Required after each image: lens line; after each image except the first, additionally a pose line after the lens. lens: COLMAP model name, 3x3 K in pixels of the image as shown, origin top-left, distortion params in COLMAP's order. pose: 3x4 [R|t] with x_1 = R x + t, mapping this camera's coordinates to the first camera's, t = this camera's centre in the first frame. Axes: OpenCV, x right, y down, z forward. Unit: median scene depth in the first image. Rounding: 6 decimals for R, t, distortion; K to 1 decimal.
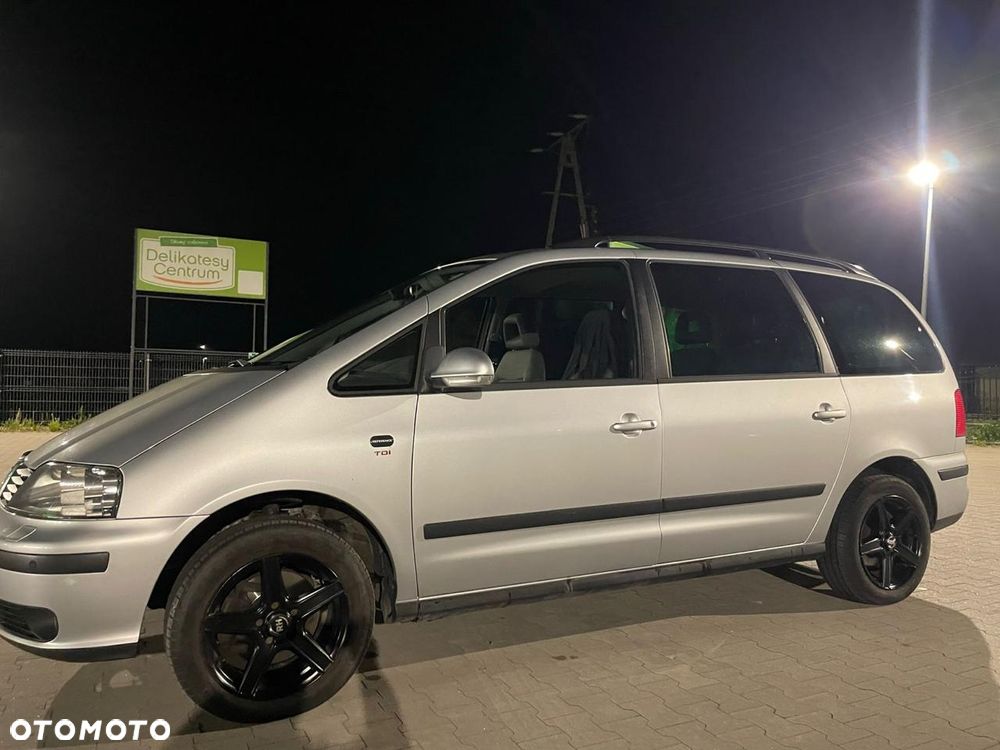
lens RADIAL K [[763.3, 0, 500.4], [0, 763.3, 368.0], [0, 0, 1]] dist [0.084990, -0.110789]
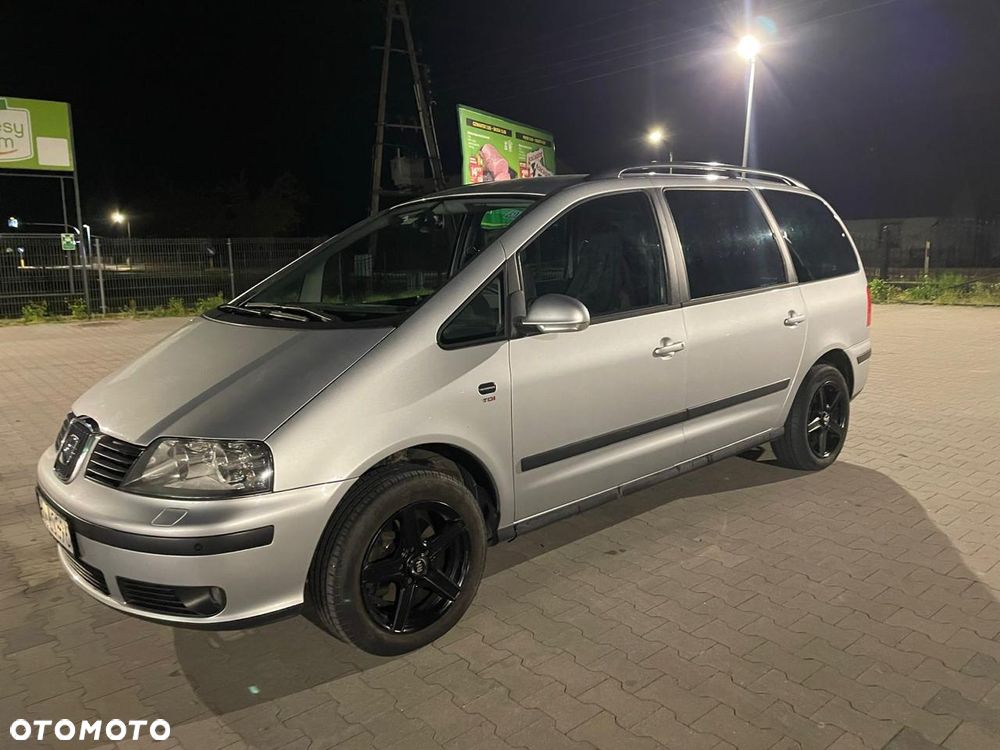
lens RADIAL K [[764.7, 0, 503.1], [0, 764.7, 358.7], [0, 0, 1]] dist [0.080836, -0.103989]
pose [[0.967313, -0.066563, 0.244695, -0.286240], [0.023818, 0.984518, 0.173657, -0.094410], [-0.252466, -0.162152, 0.953922, -0.006803]]
